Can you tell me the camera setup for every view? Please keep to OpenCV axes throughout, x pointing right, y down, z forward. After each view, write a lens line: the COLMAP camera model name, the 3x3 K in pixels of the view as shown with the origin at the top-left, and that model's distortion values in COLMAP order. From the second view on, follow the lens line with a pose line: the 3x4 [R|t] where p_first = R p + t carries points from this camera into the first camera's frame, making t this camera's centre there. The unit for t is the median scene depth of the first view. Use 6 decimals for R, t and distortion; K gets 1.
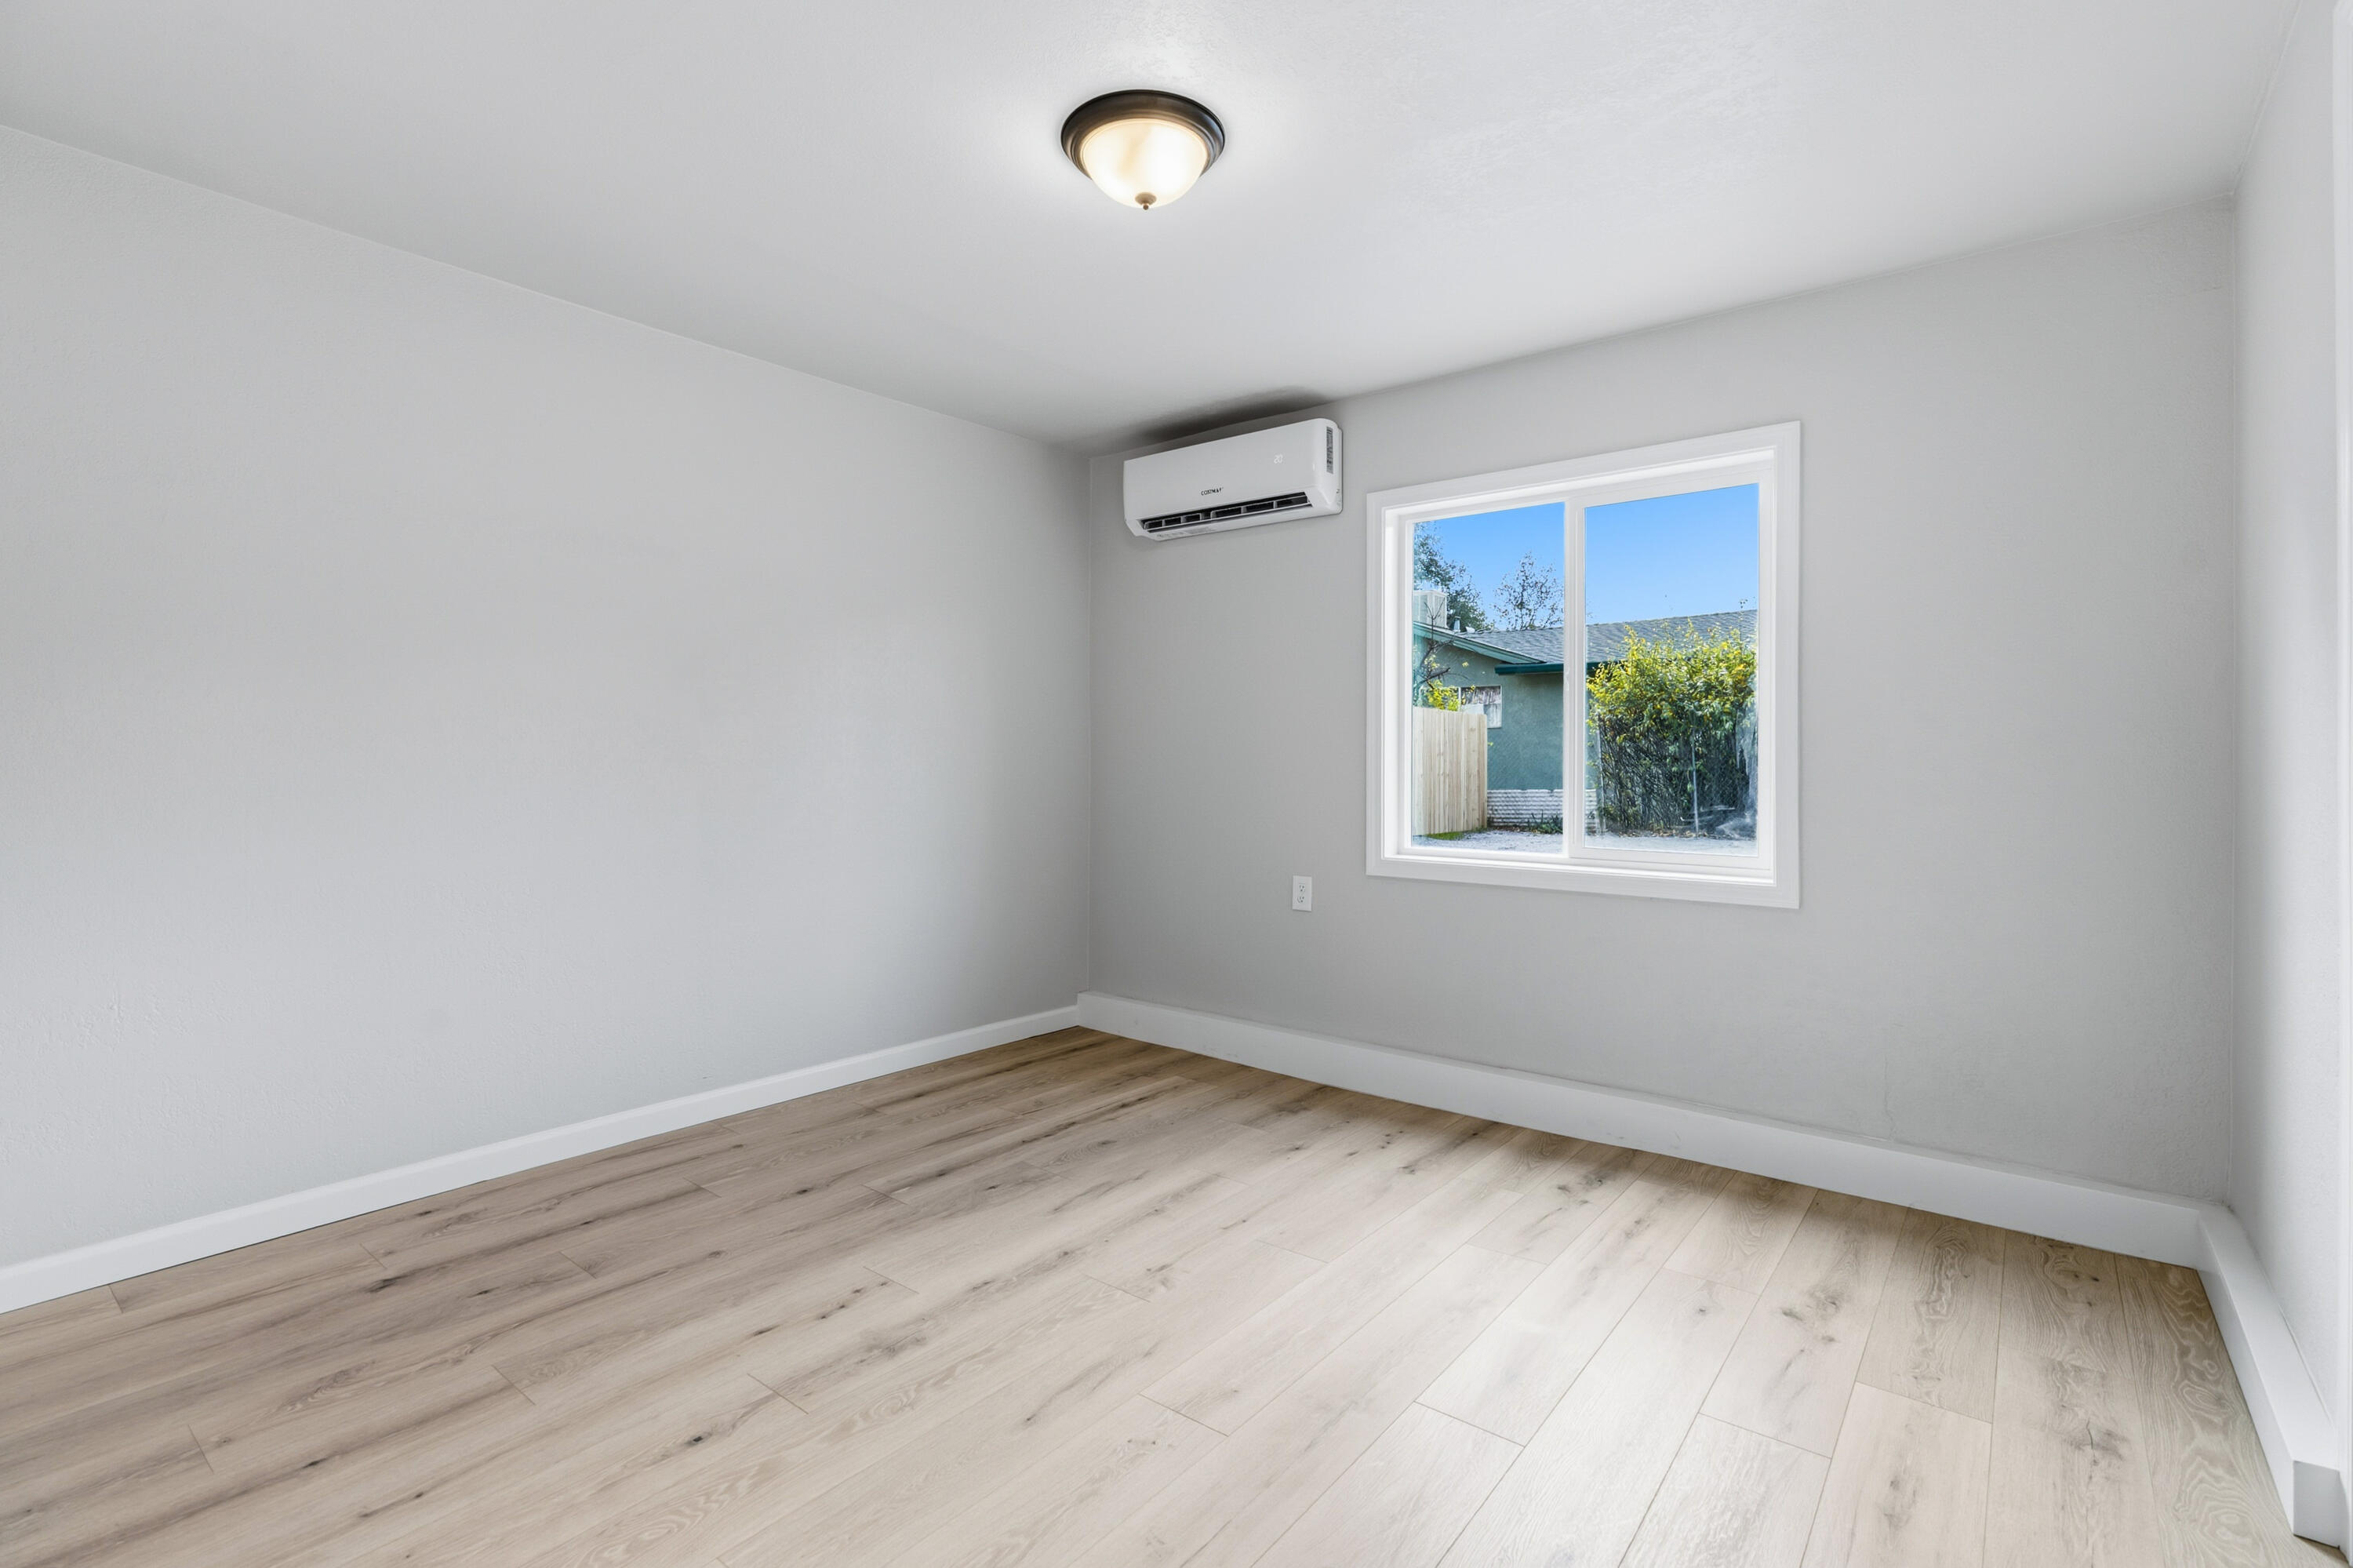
lens RADIAL K [[1088.4, 0, 1156.3], [0, 1088.4, 760.9], [0, 0, 1]] dist [-0.009940, 0.003648]
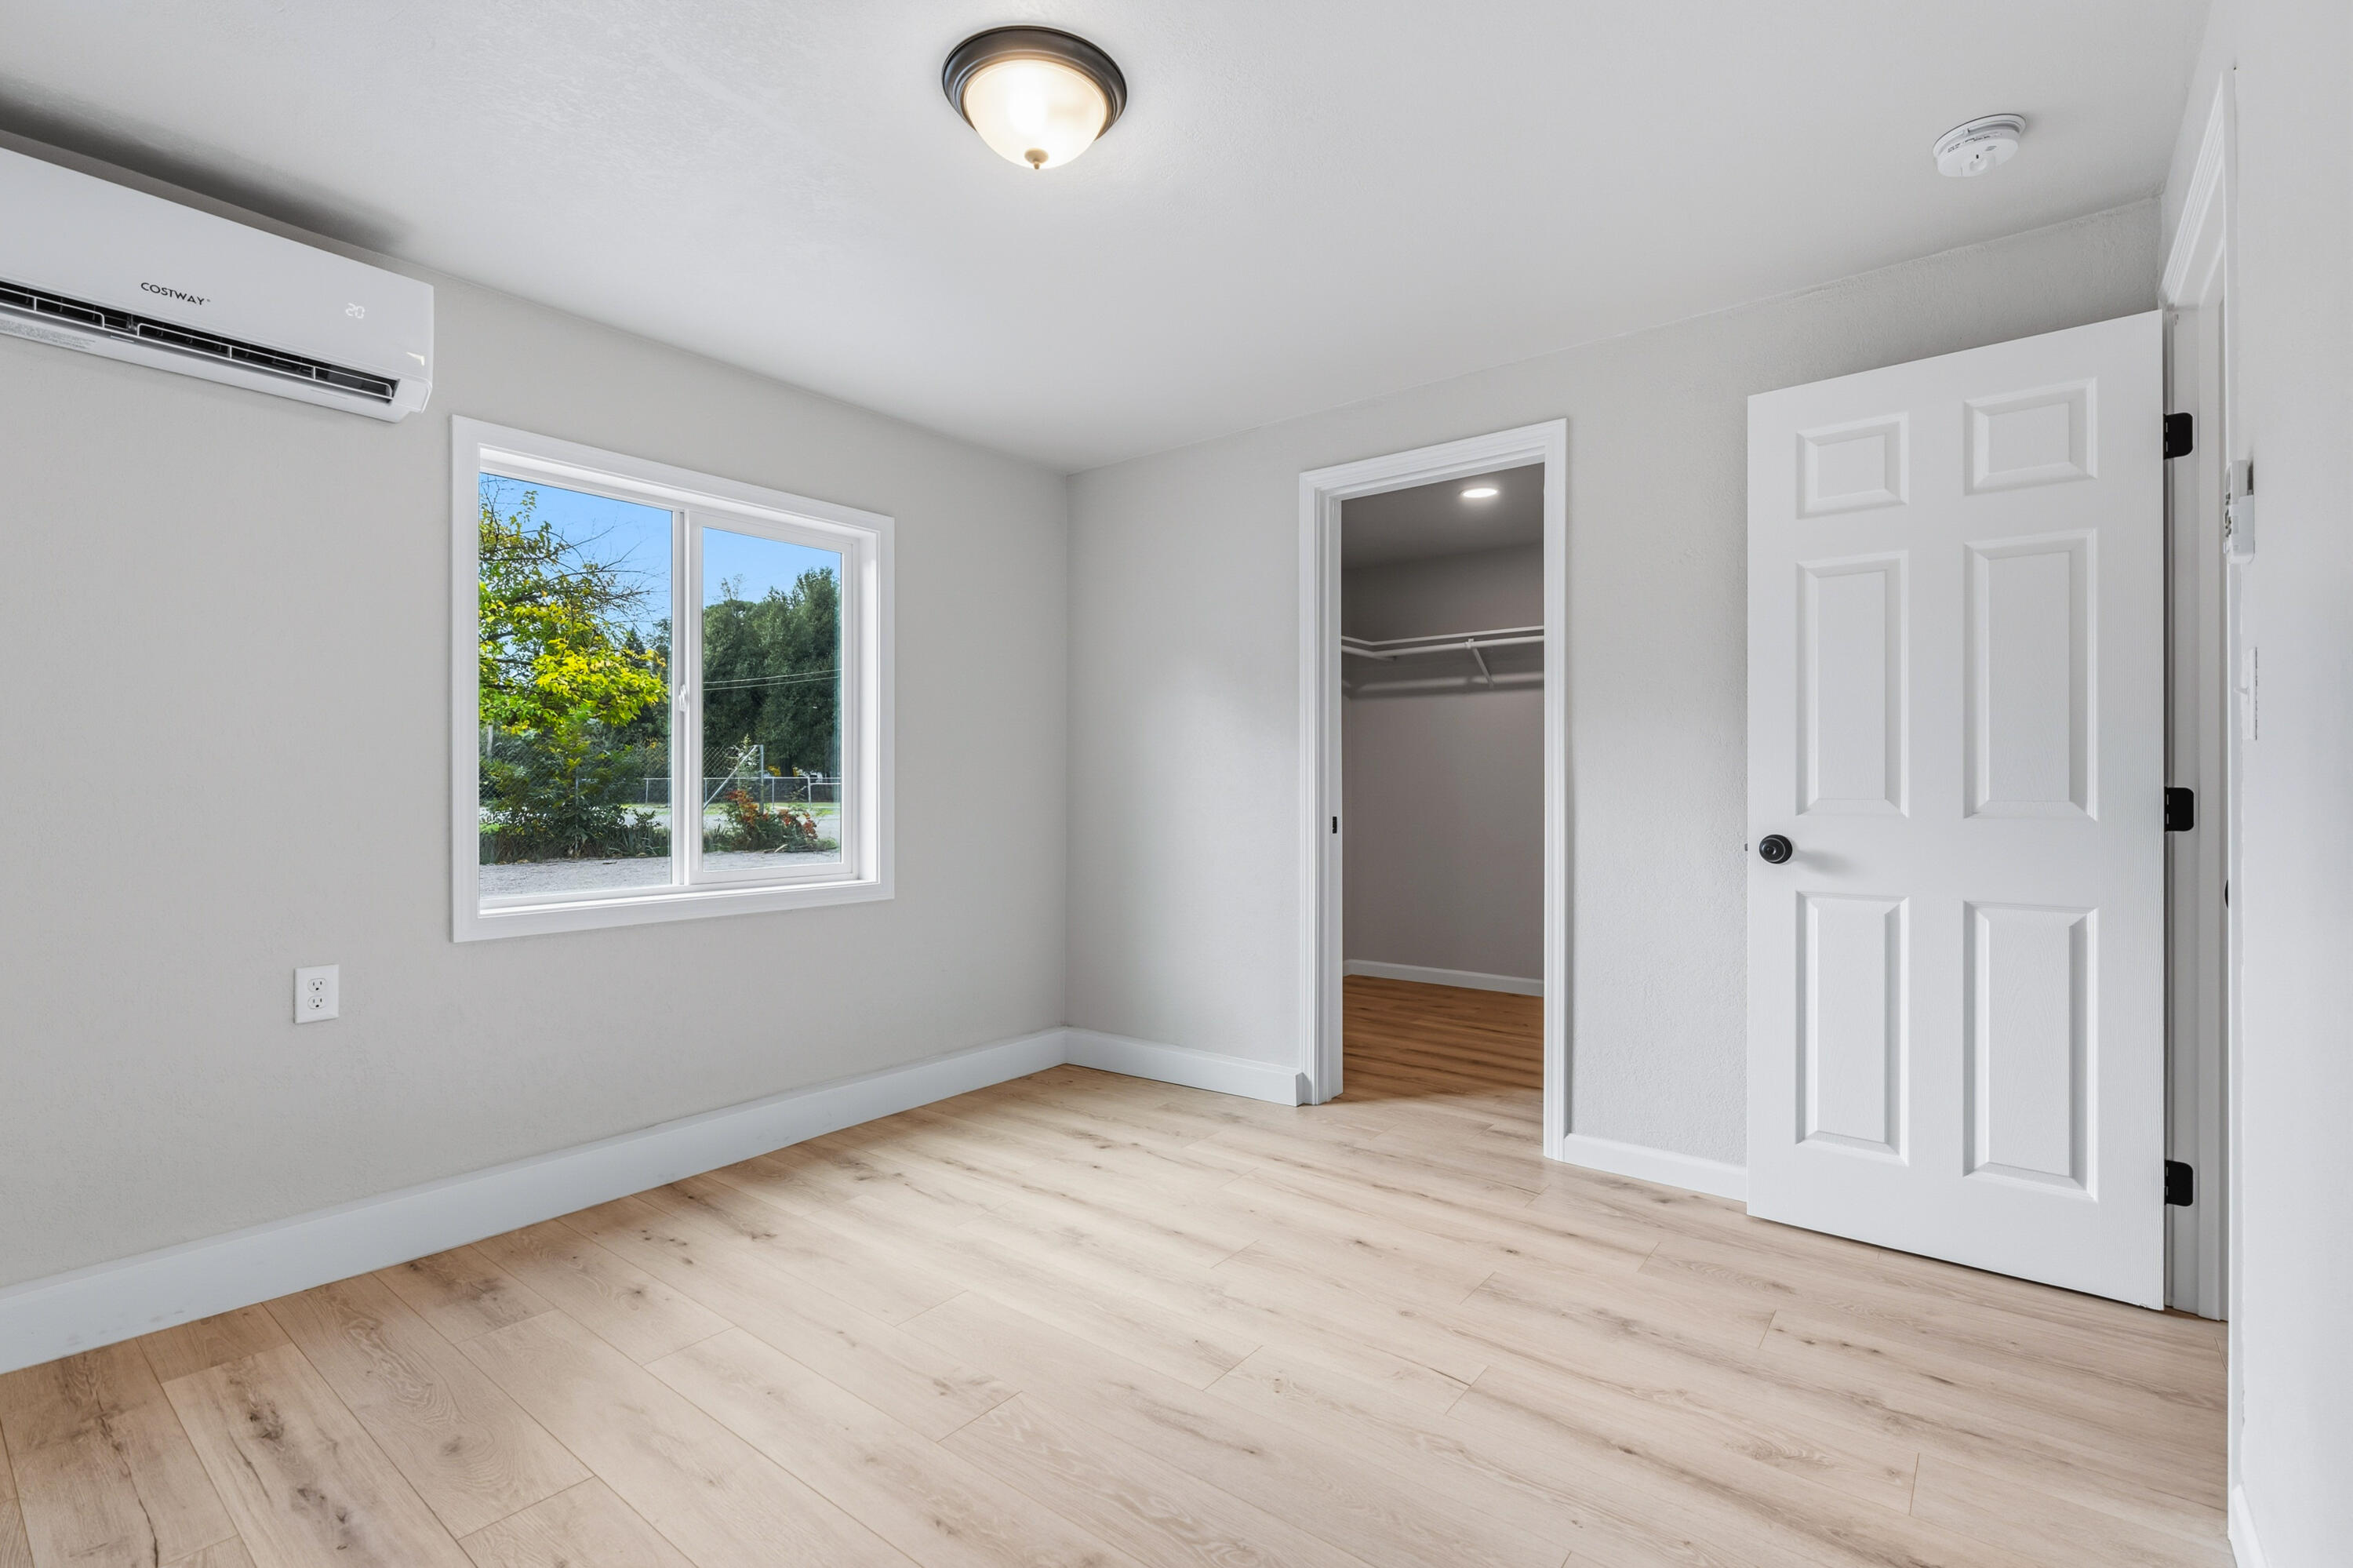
lens RADIAL K [[1088.4, 0, 1179.2], [0, 1088.4, 788.3], [0, 0, 1]] dist [-0.009940, 0.003648]
pose [[-0.043750, -0.002818, 0.999039, -0.575692], [0.001752, 0.999994, 0.002897, 0.000895], [-0.999041, 0.001877, -0.043745, 0.581688]]
